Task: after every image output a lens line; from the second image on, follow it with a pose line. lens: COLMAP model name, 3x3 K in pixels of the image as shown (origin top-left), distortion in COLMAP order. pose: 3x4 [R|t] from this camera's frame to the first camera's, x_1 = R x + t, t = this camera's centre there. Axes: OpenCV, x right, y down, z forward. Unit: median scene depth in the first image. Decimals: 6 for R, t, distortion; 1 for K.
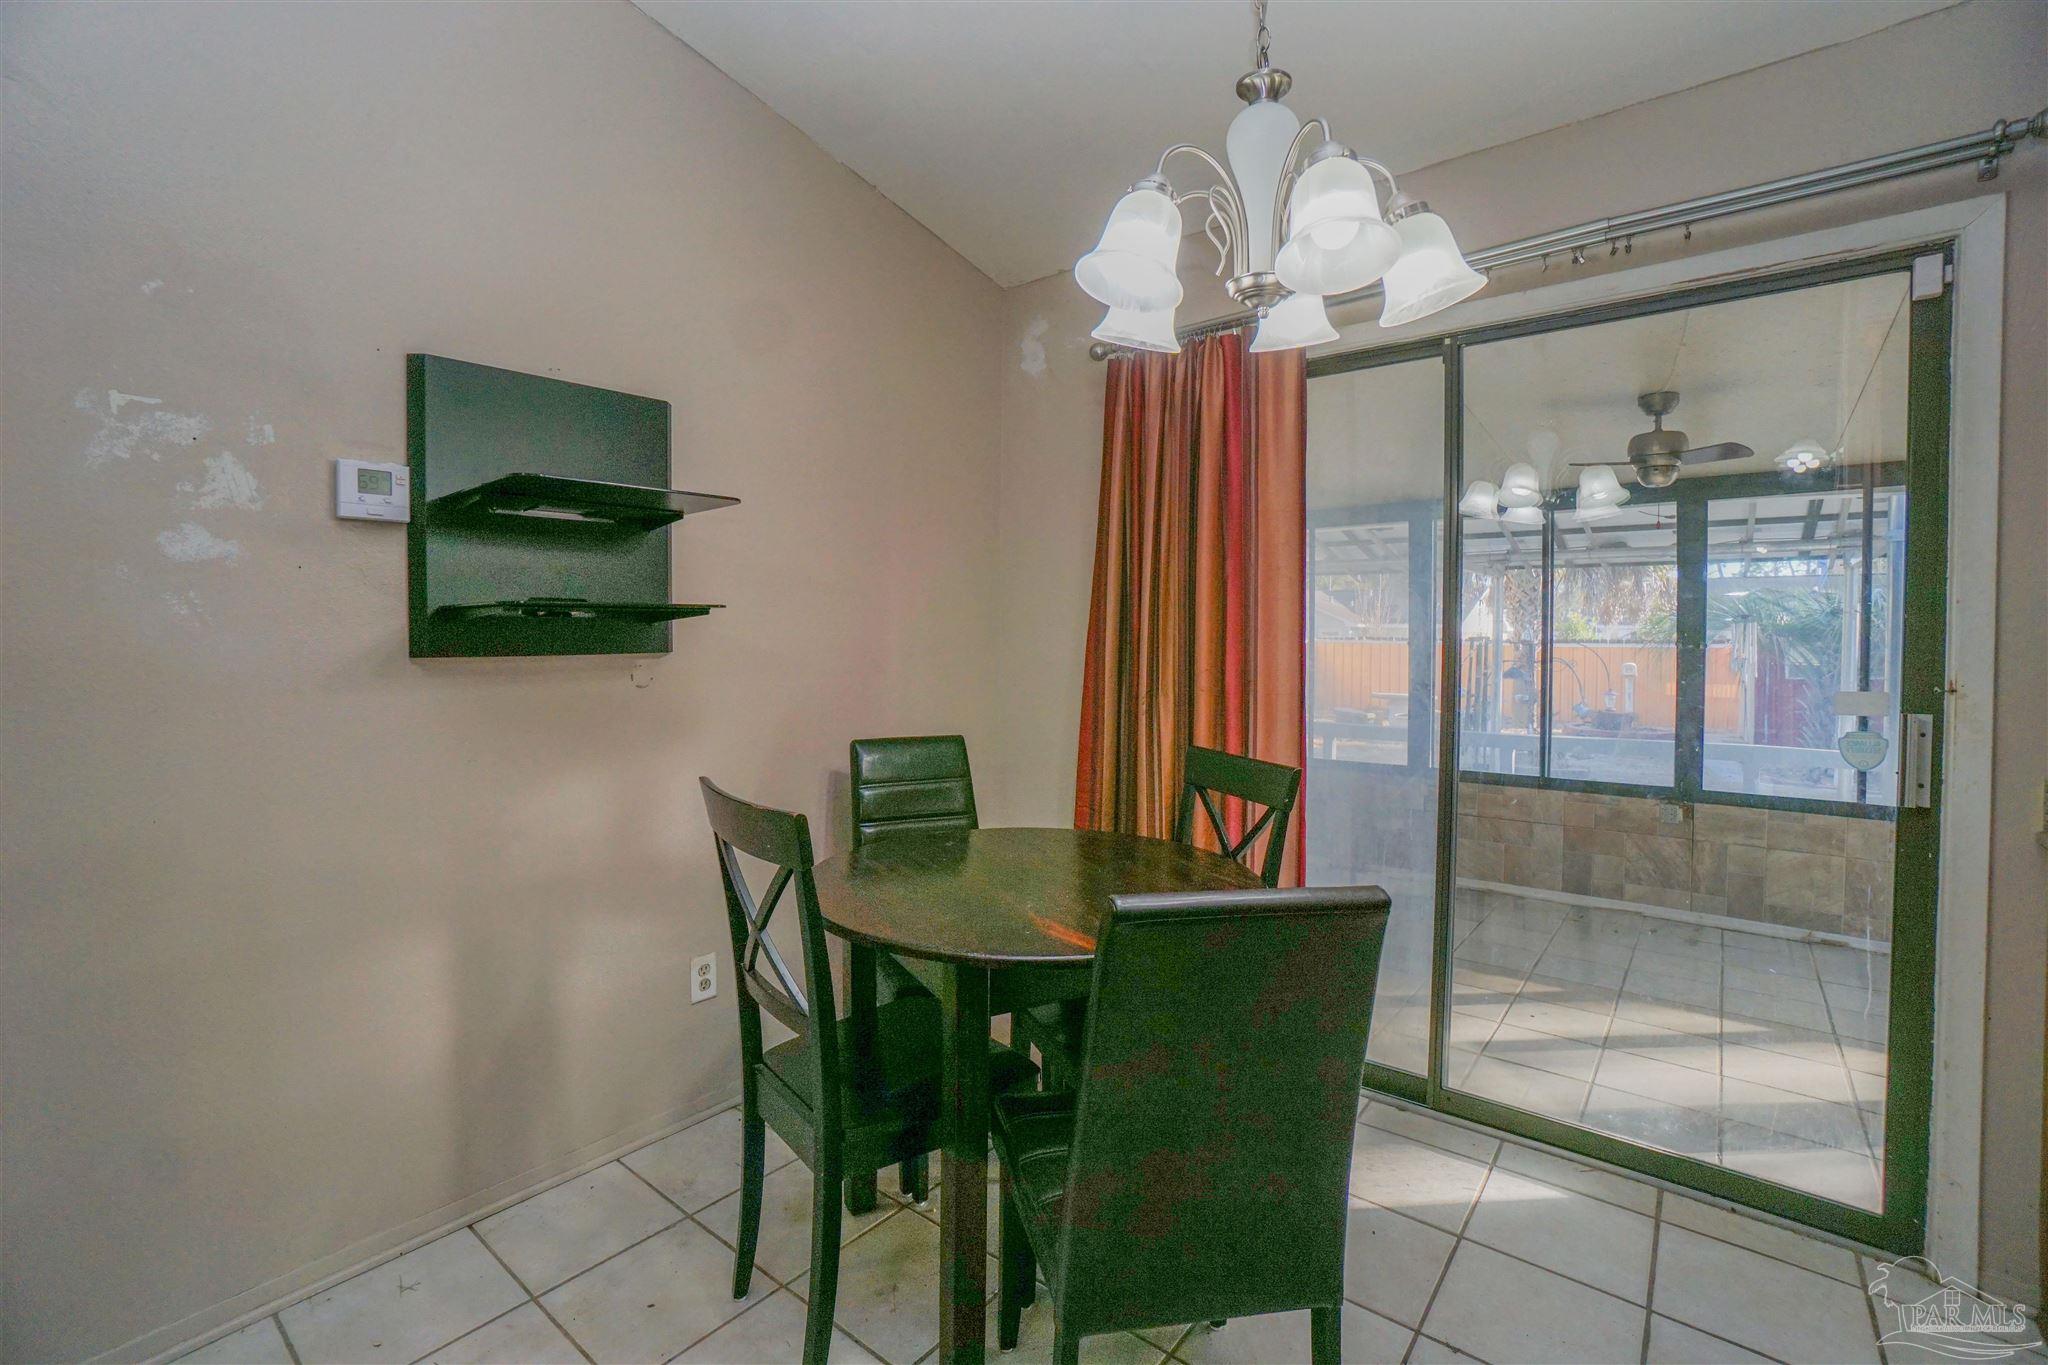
lens RADIAL K [[899.6, 0, 1010.9], [0, 899.6, 658.3], [0, 0, 1]] dist [-0.064319, 0.023248]
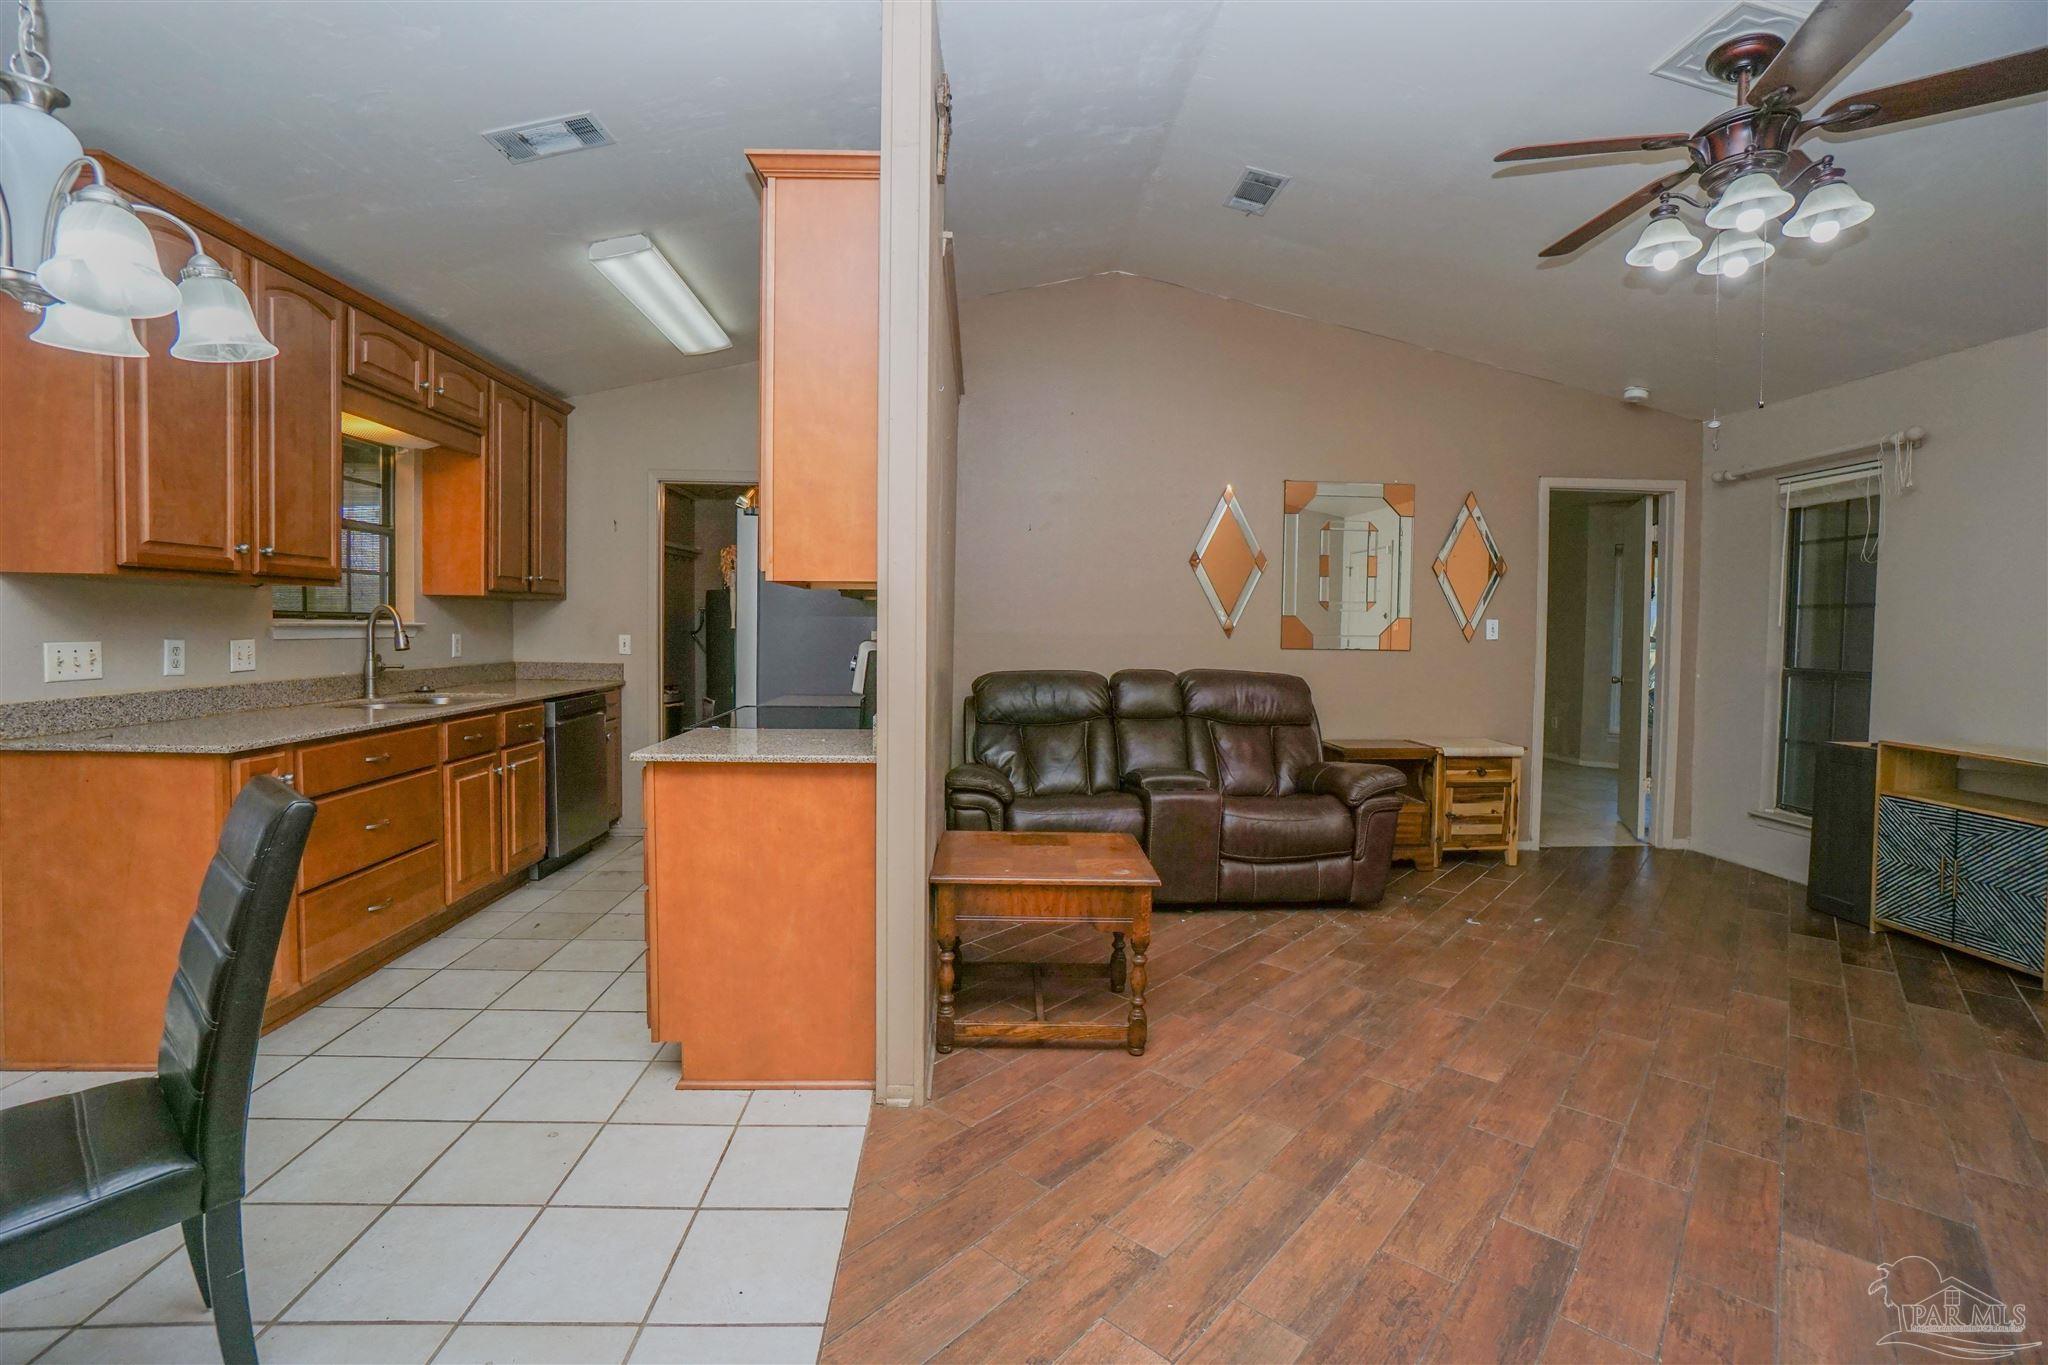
lens RADIAL K [[899.6, 0, 1010.9], [0, 899.6, 658.3], [0, 0, 1]] dist [-0.064319, 0.023248]
pose [[-0.666827, -0.043452, 0.743945, -0.984521], [-0.001324, 0.998366, 0.057126, -0.025373], [-0.745212, 0.037108, -0.665795, 0.627678]]
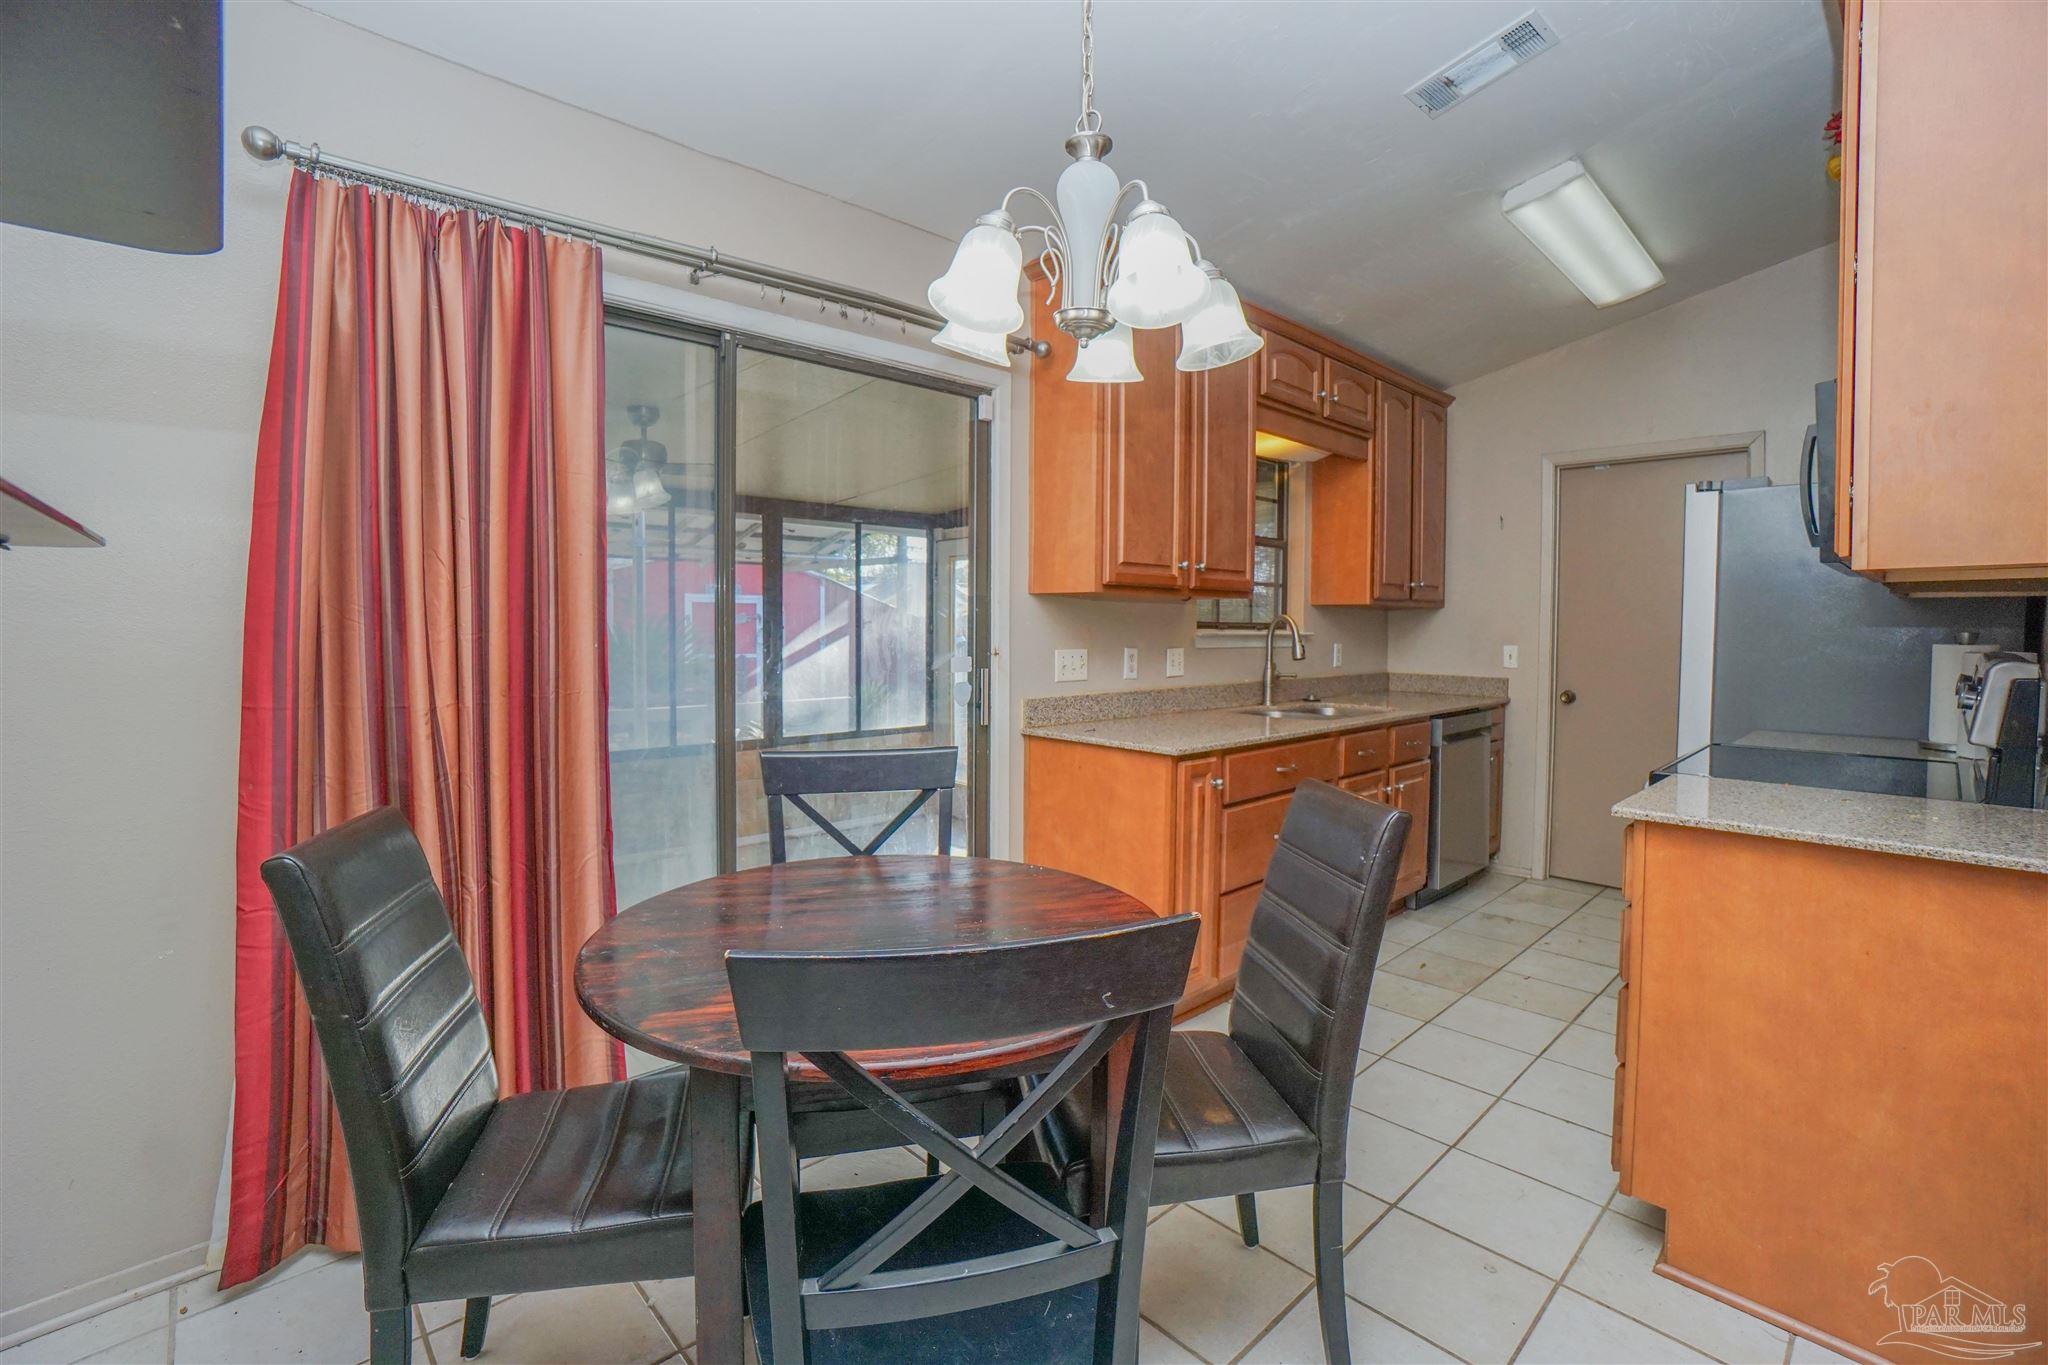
lens RADIAL K [[902.8, 0, 1006.3], [0, 902.8, 654.0], [0, 0, 1]] dist [-0.071492, 0.025533]
pose [[0.139123, -0.037604, 0.989561, -0.680821], [0.017335, 0.999218, 0.035533, -0.026145], [-0.990123, 0.012210, 0.139666, 0.717300]]
